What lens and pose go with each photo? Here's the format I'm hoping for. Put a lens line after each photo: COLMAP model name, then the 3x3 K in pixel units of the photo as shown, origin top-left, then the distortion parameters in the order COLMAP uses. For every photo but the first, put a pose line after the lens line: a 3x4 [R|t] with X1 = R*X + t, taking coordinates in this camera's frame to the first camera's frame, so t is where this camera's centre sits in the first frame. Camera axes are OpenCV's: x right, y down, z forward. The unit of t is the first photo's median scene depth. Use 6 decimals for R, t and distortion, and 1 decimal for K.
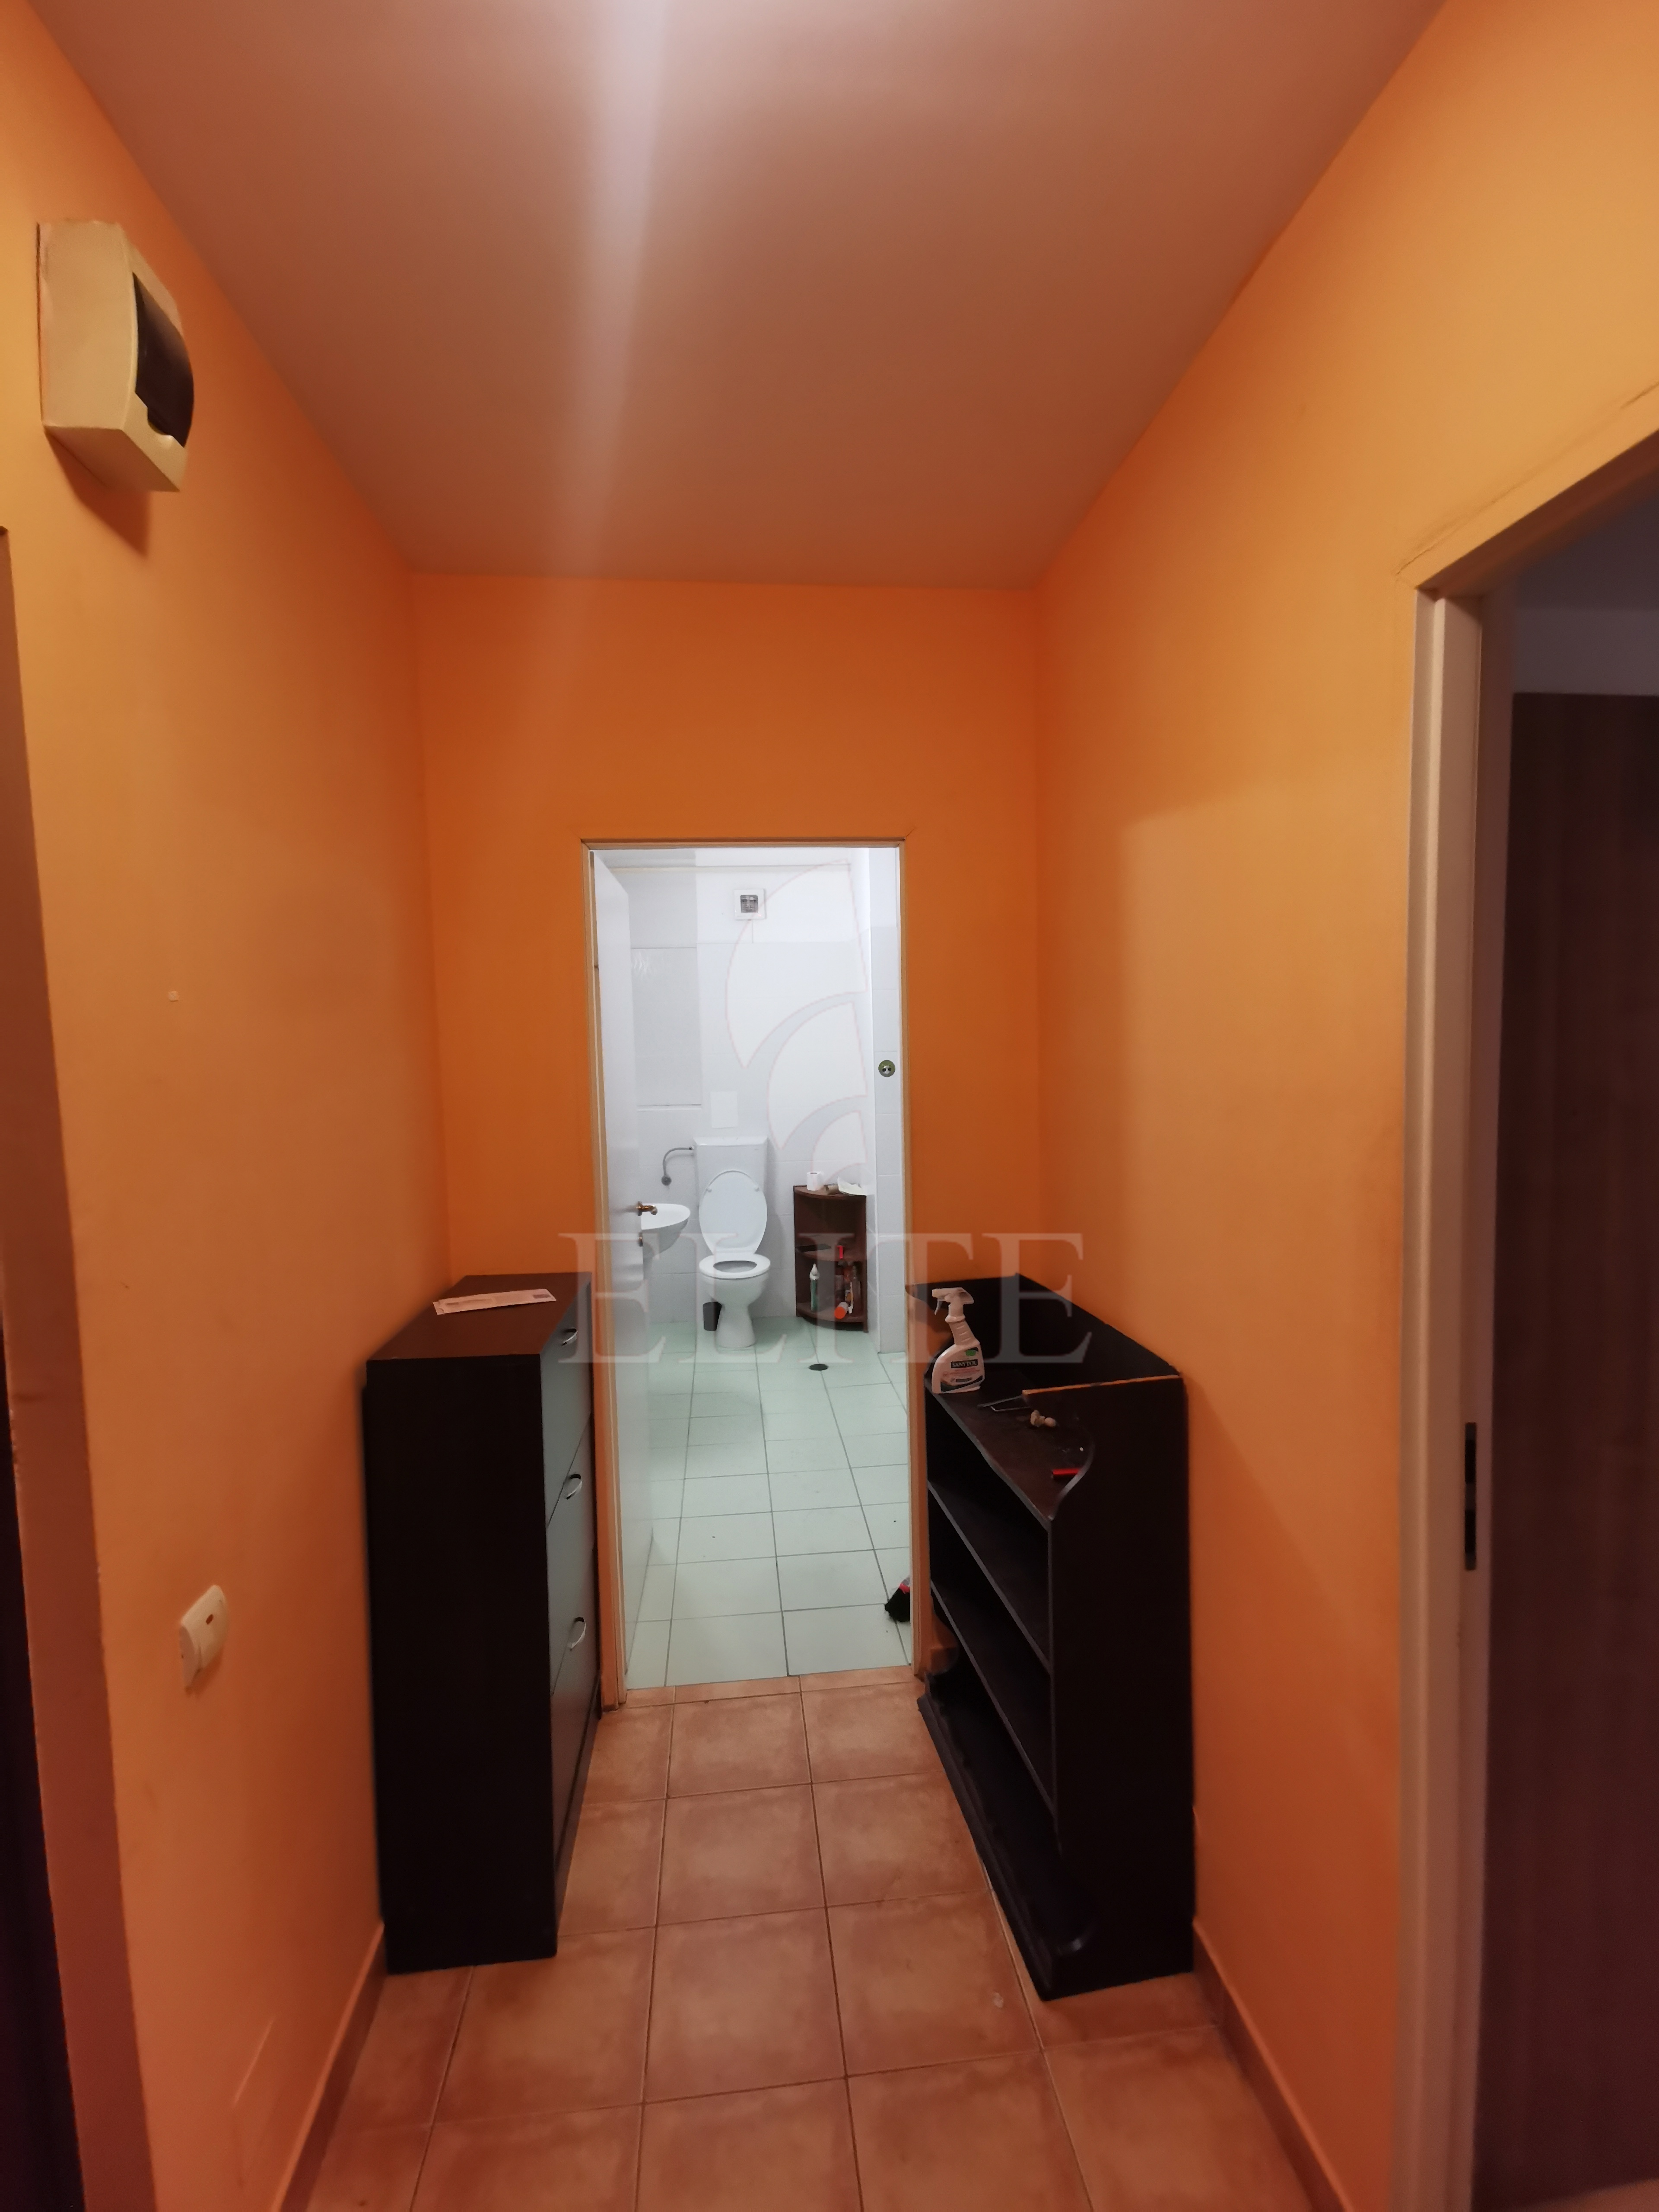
lens RADIAL K [[1038.9, 0, 829.5], [0, 1038.9, 1106.0], [0, 0, 1]] dist [0.001432, -0.000043]
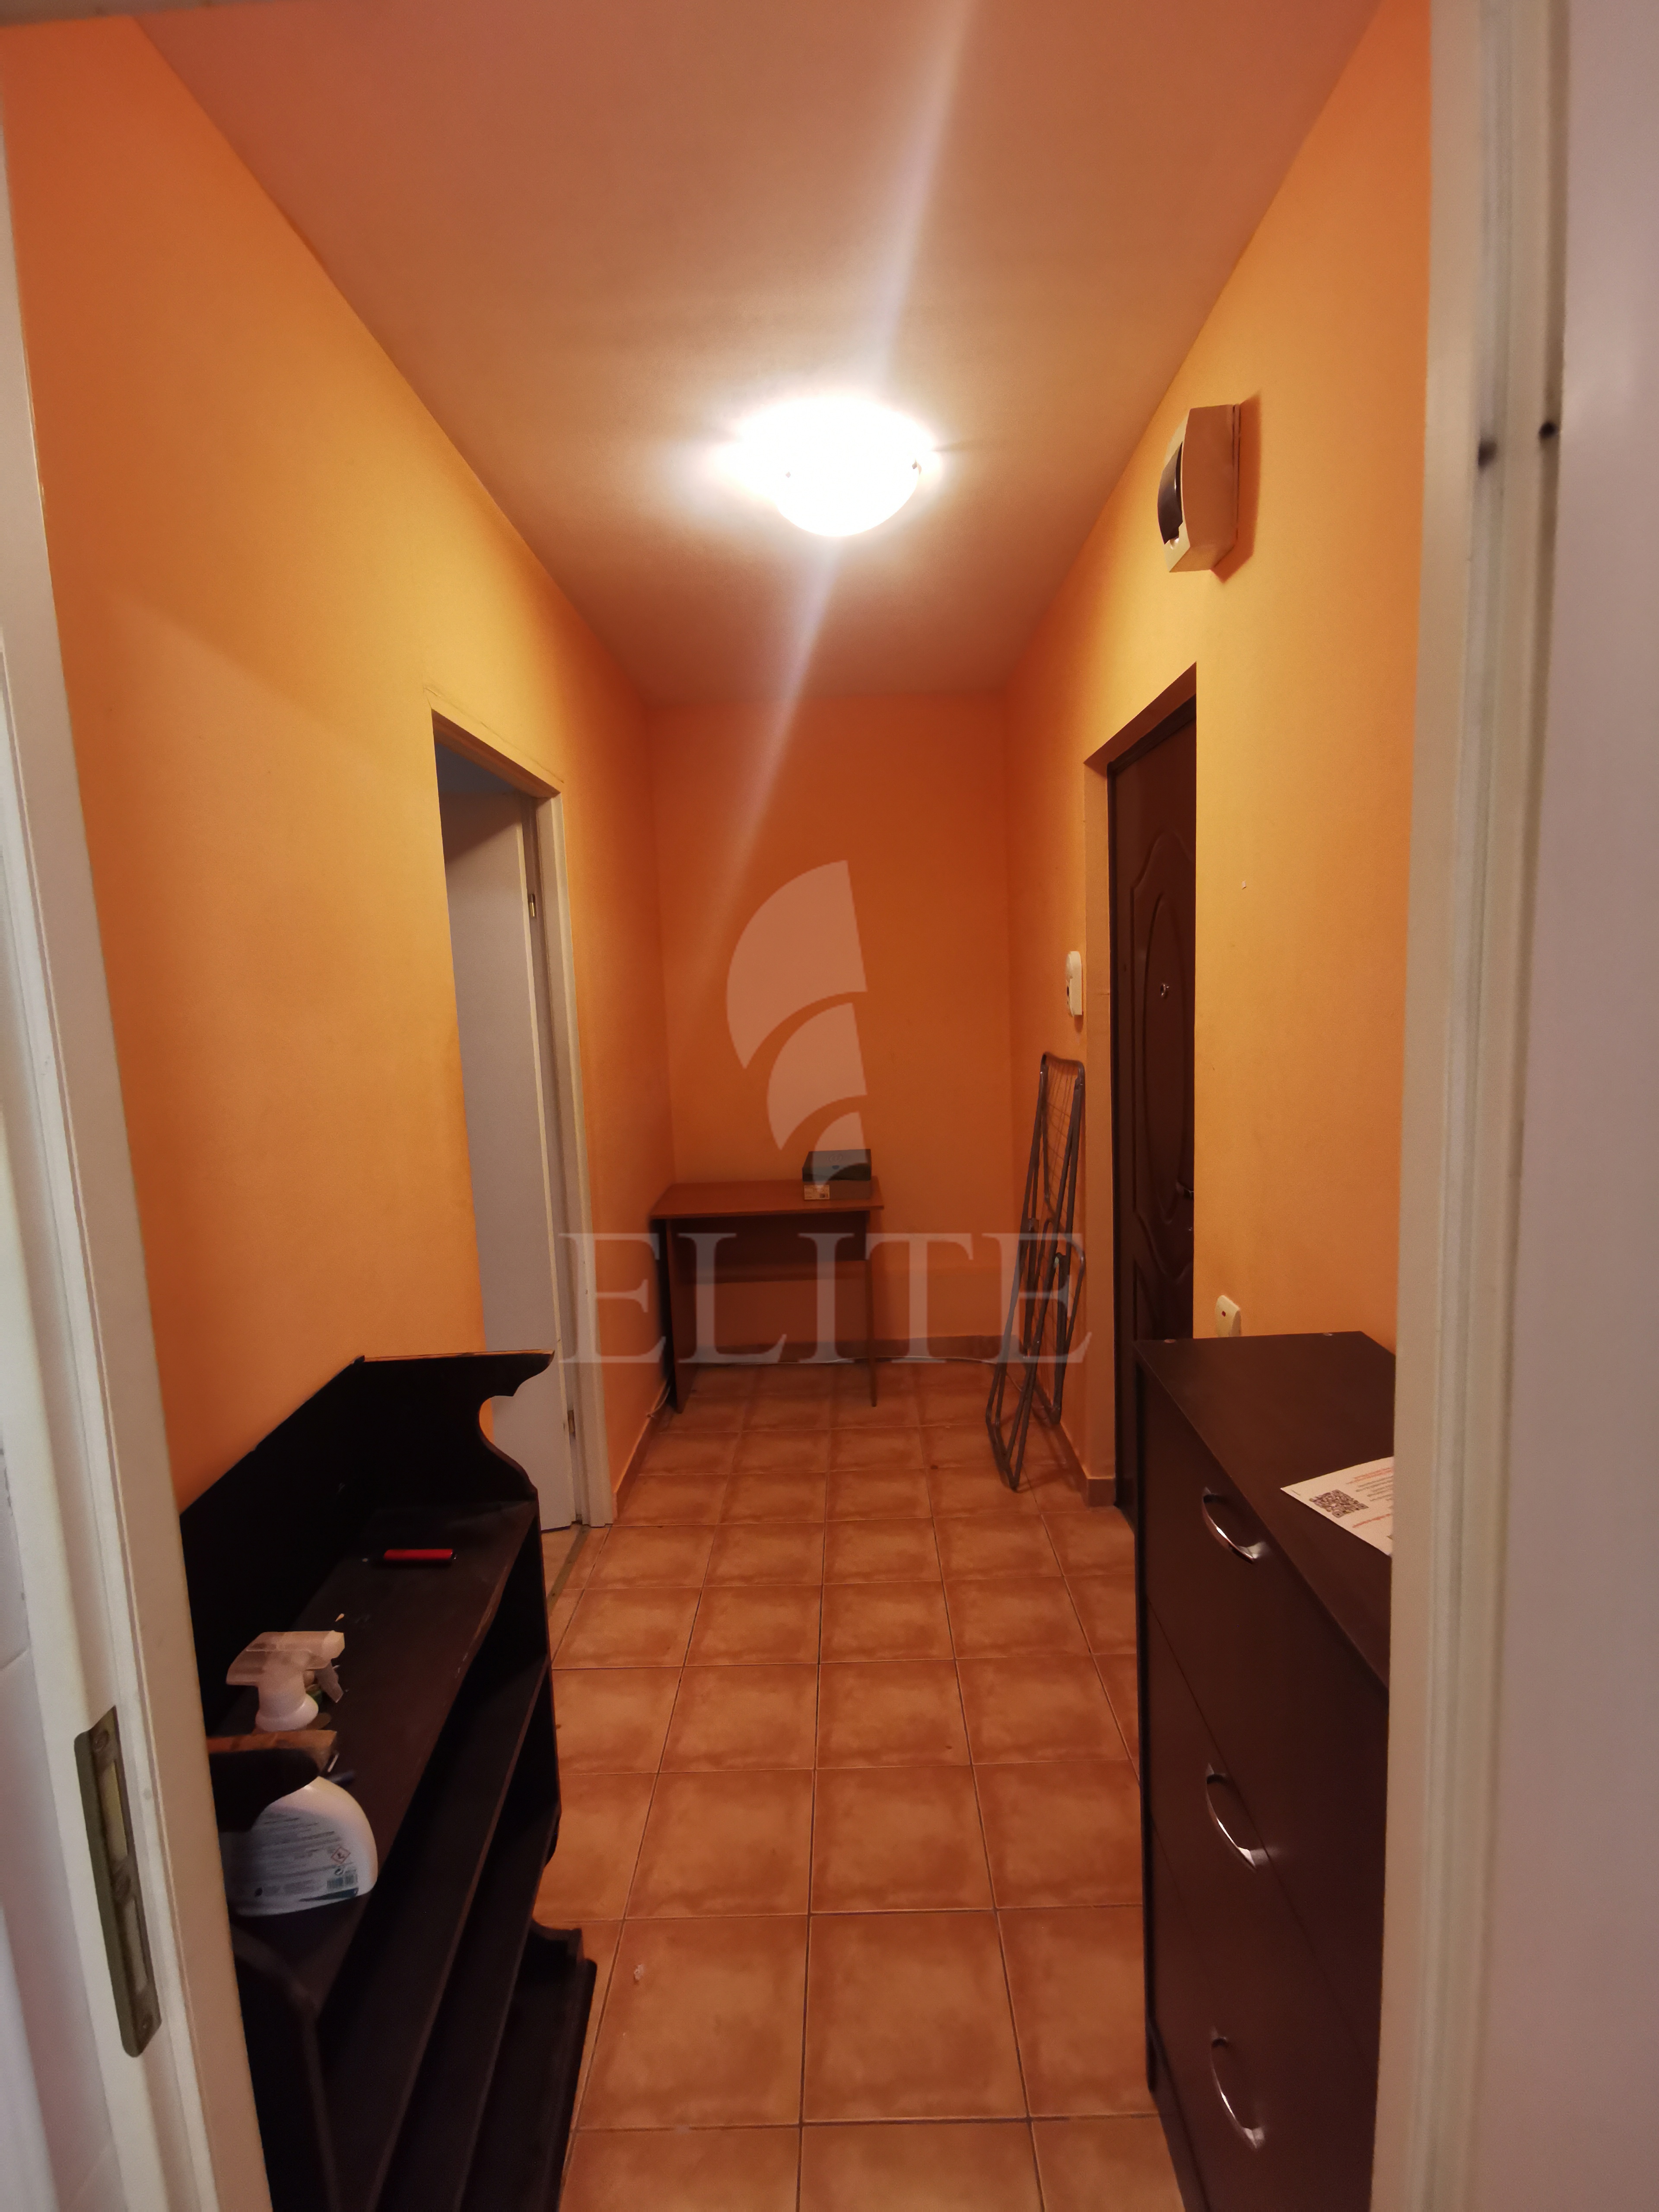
lens RADIAL K [[1038.9, 0, 829.5], [0, 1038.9, 1106.0], [0, 0, 1]] dist [0.001432, -0.000043]
pose [[-0.991533, 0.048562, 0.120433, -0.140887], [0.070767, 0.979696, 0.187586, -0.071812], [-0.108878, 0.194521, -0.974837, 1.511260]]
